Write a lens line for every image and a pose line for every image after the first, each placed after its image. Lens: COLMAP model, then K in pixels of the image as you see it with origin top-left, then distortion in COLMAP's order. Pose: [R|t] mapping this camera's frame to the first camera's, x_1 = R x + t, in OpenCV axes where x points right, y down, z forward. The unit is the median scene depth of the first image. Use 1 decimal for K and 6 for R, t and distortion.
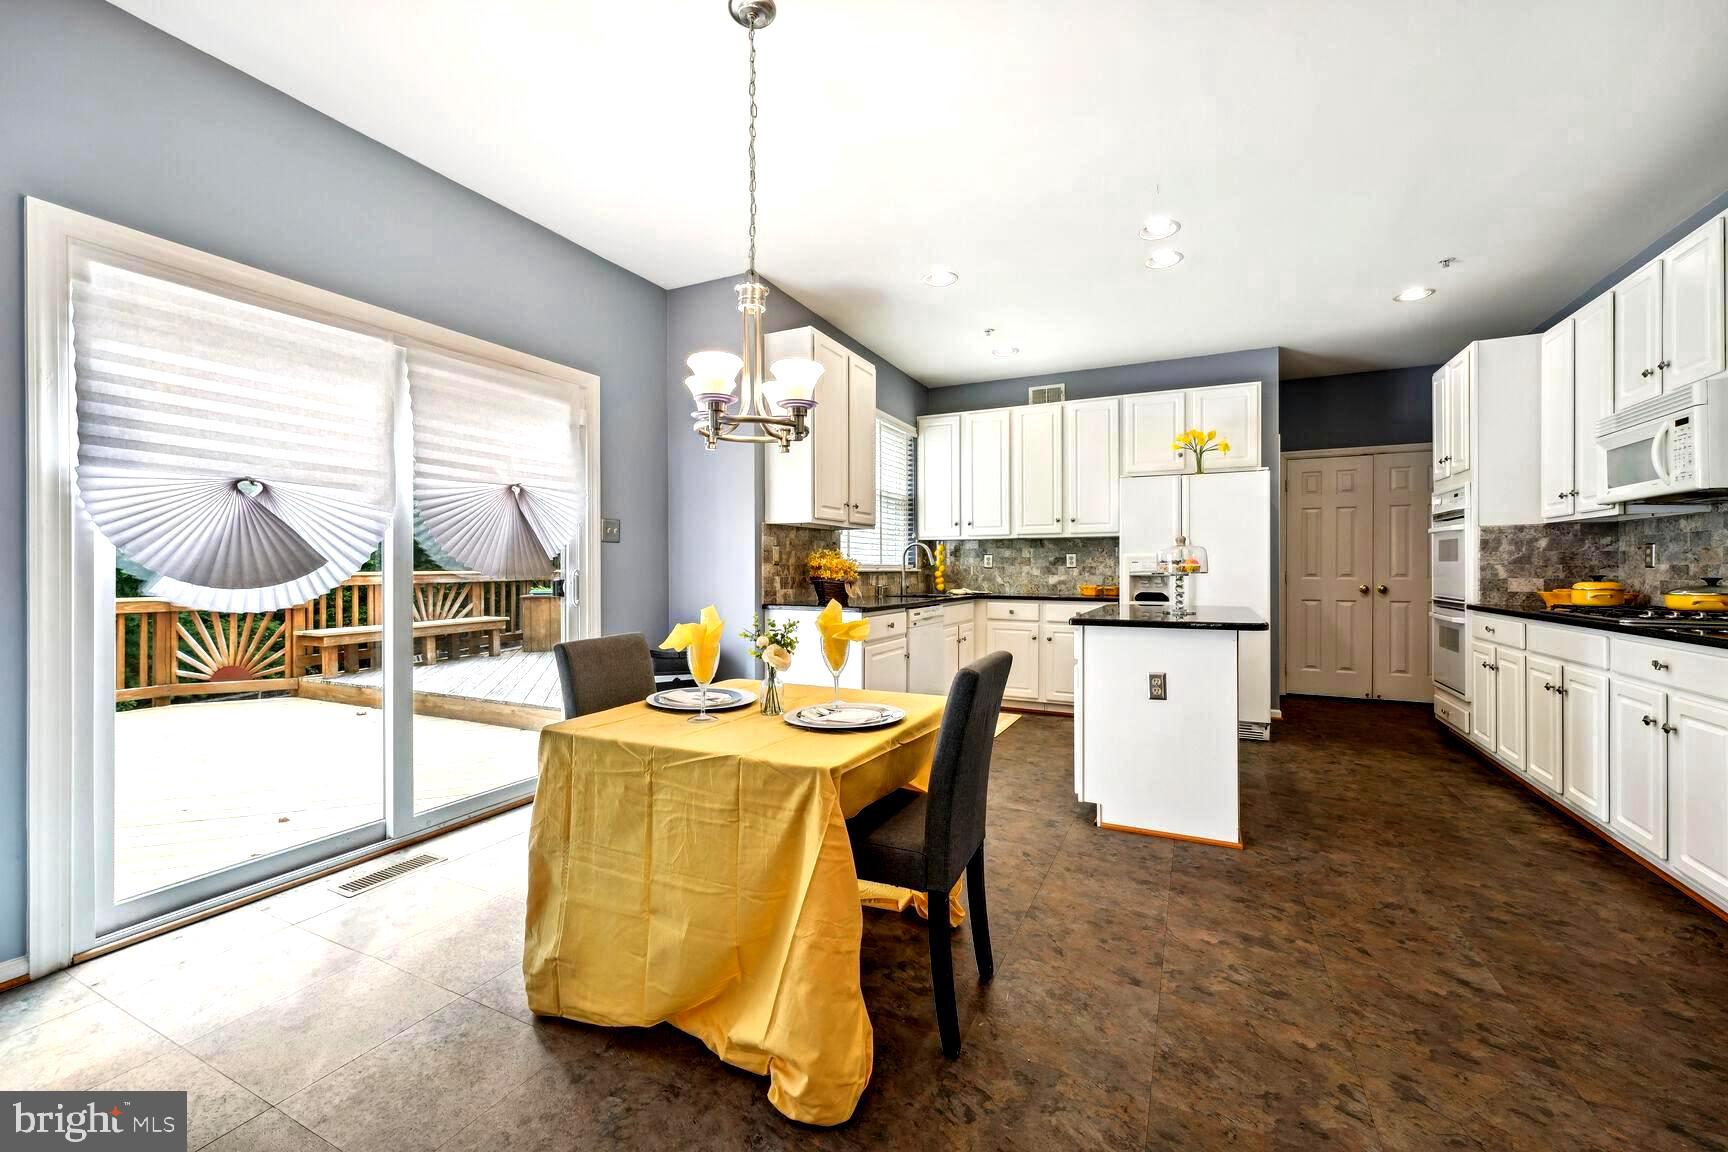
lens RADIAL K [[693.1, 0, 862.9], [0, 693.1, 571.7], [0, 0, 1]] dist [0.003207, 0.000429]
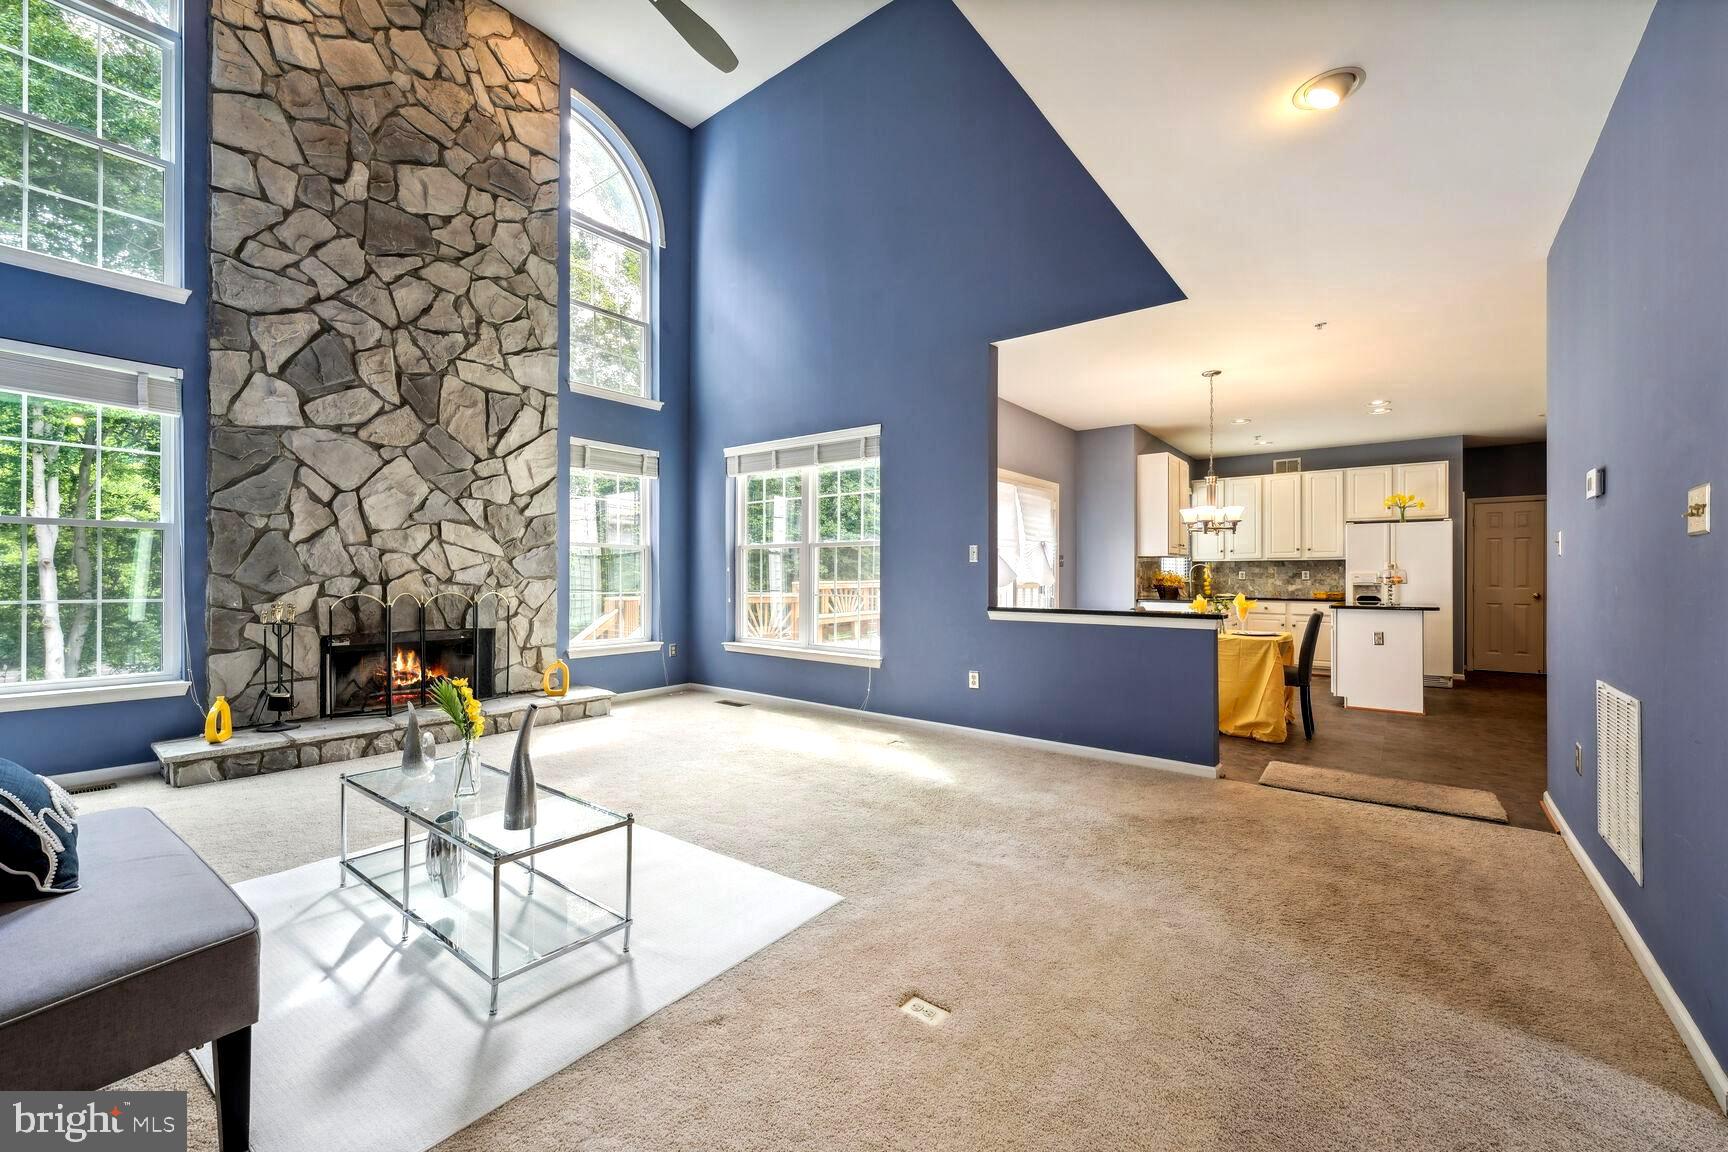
lens RADIAL K [[693.1, 0, 857.2], [0, 693.1, 575.9], [0, 0, 1]] dist [0.003207, 0.000429]
pose [[0.976911, 0.003157, -0.213623, -0.401142], [-0.004830, 0.999962, -0.007309, 0.001128], [0.213592, 0.008172, 0.976889, -0.832463]]
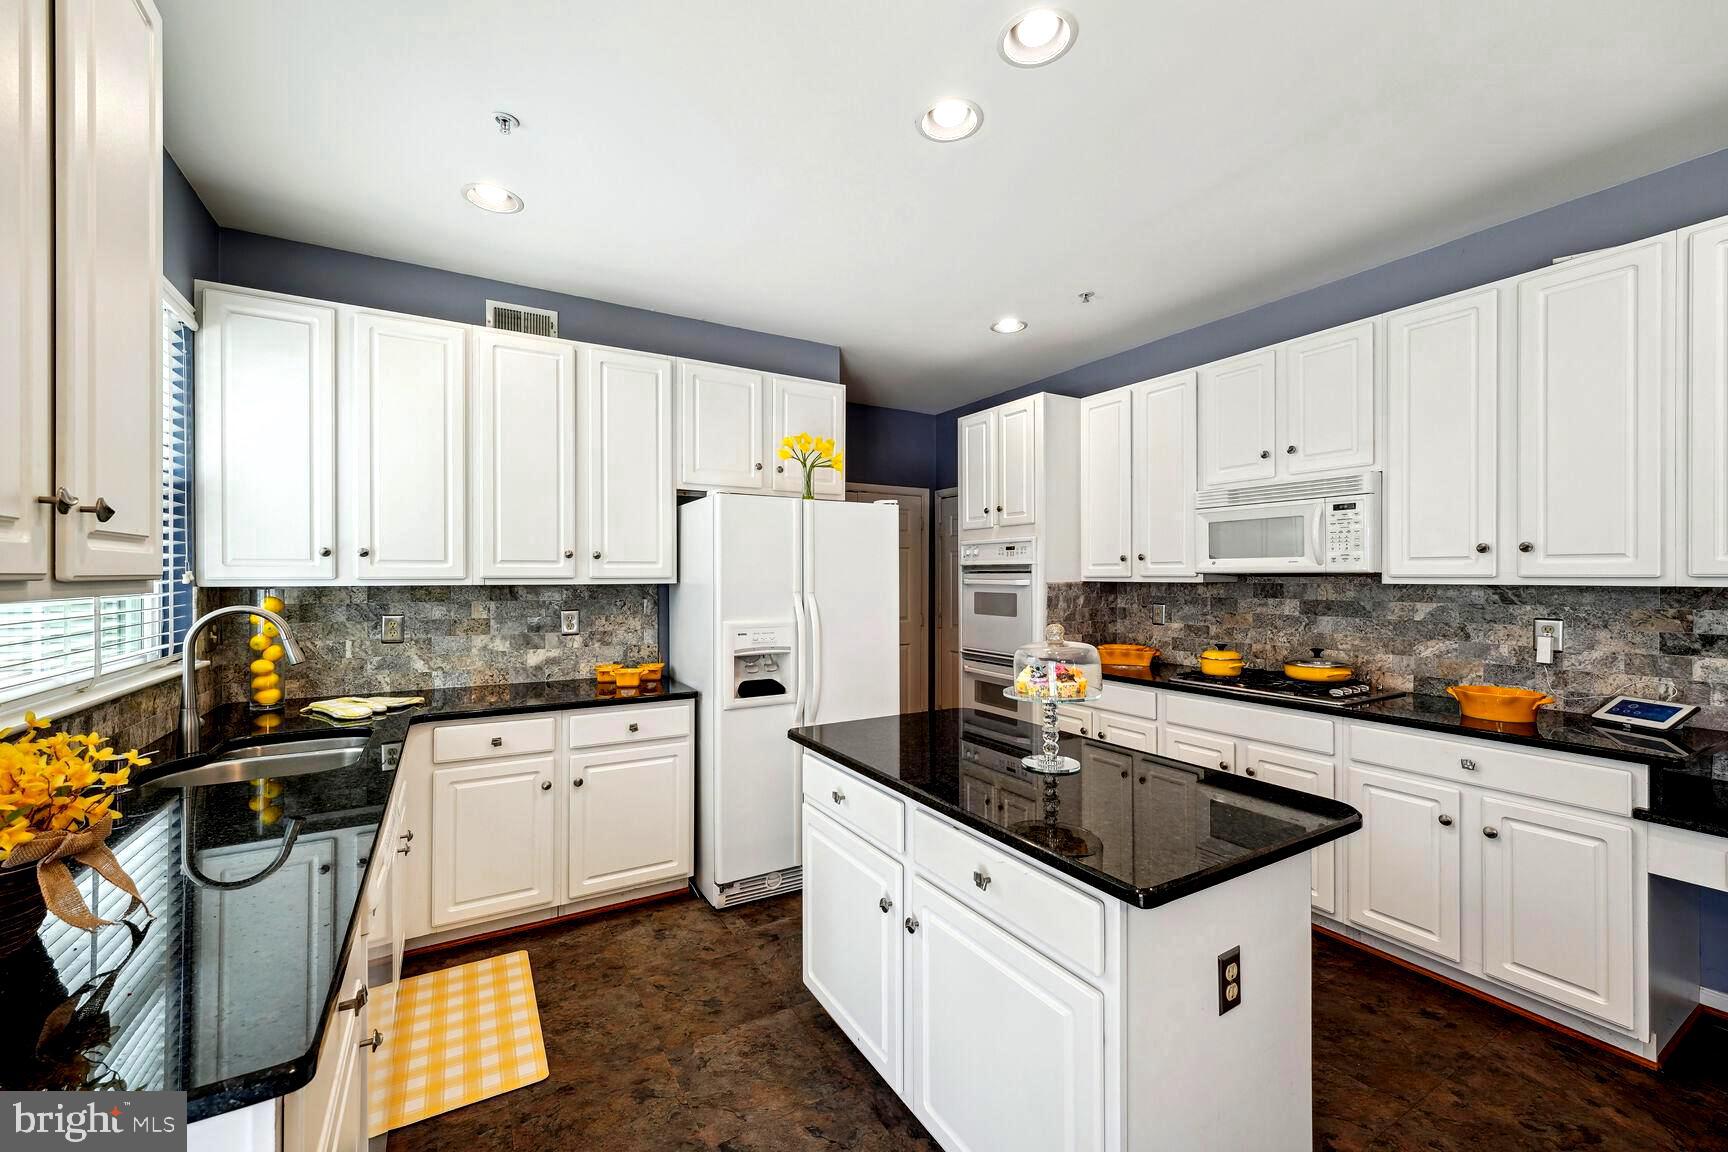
lens RADIAL K [[693.1, 0, 862.3], [0, 693.1, 575.8], [0, 0, 1]] dist [0.003207, 0.000429]
pose [[0.551867, 0.000504, 0.833932, -0.055434], [0.005277, 0.999978, -0.004097, -0.061853], [-0.833915, 0.006661, 0.551852, 0.577392]]
